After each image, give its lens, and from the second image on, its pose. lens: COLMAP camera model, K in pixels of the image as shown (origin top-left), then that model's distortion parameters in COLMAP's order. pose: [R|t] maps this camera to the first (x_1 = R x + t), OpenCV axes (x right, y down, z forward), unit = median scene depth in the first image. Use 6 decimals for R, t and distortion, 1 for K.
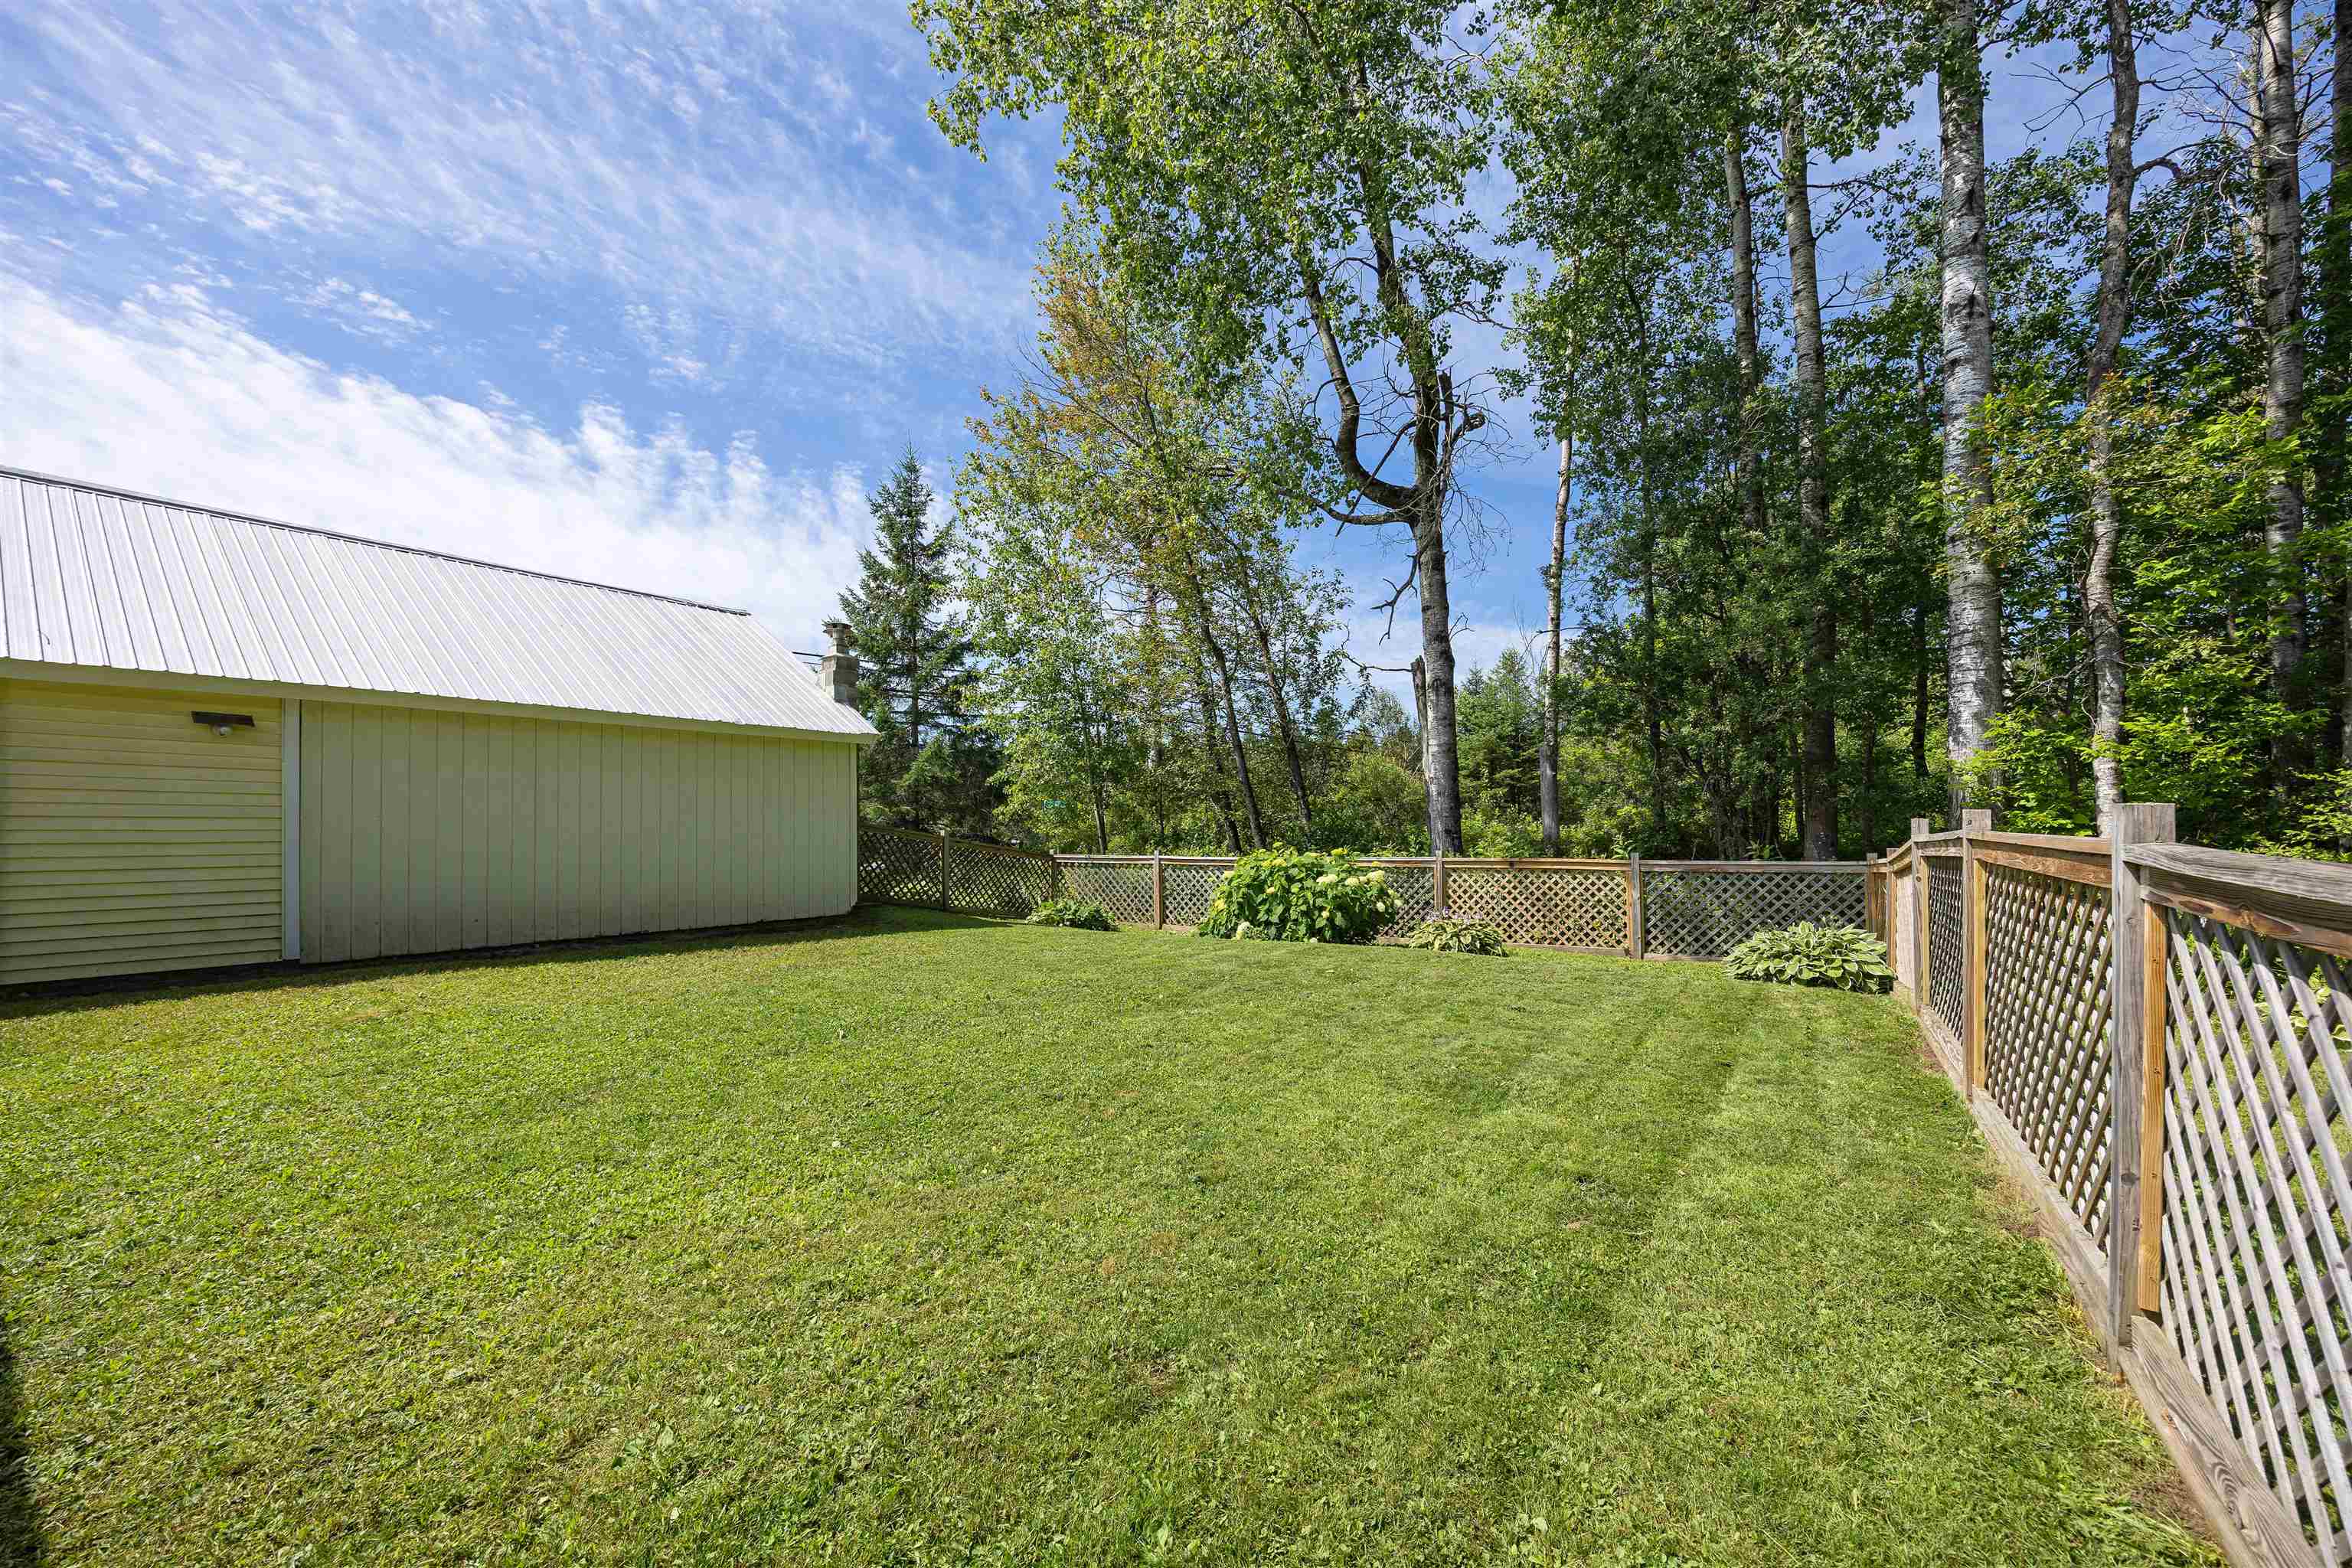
lens RADIAL K [[937.4, 0, 1173.2], [0, 937.4, 829.3], [0, 0, 1]] dist [0.000145, -0.000067]
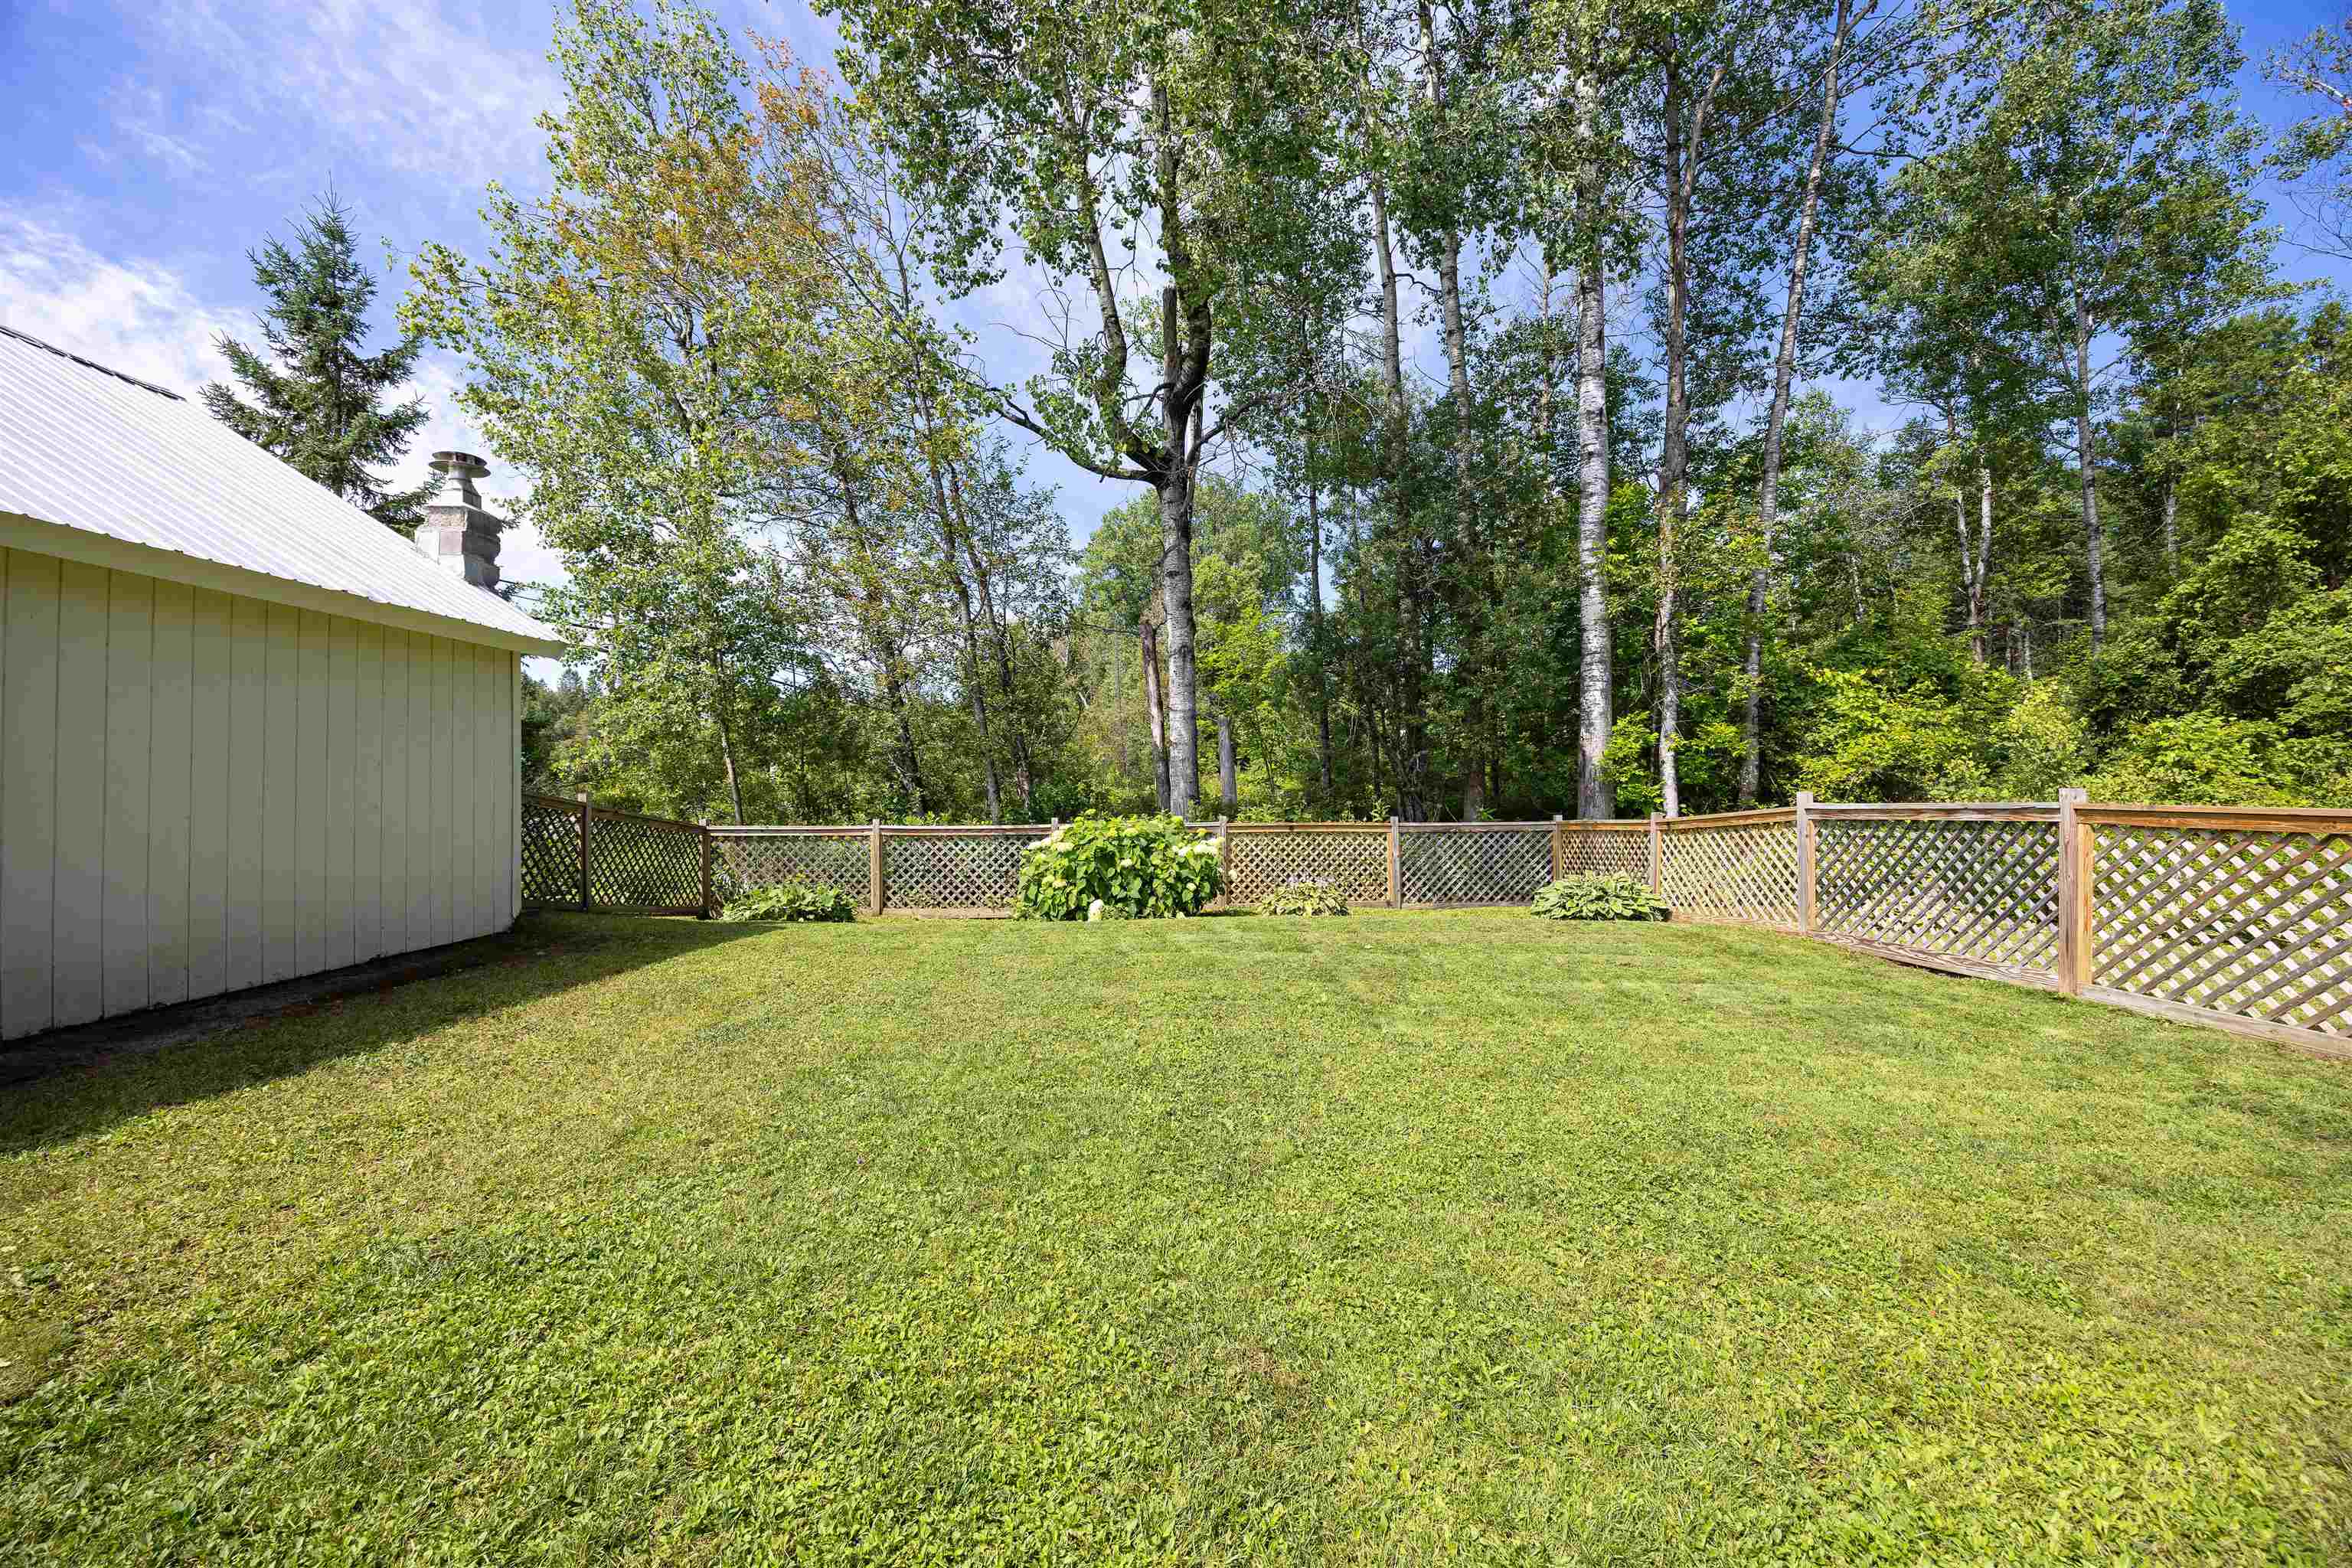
lens RADIAL K [[926.2, 0, 1176.0], [0, 926.2, 784.0], [0, 0, 1]] dist [-0.000712, -0.000225]
pose [[0.791063, 0.008781, 0.611672, -0.398668], [-0.005285, 0.999958, -0.007521, -0.004140], [-0.611712, 0.002717, 0.791076, 0.262556]]
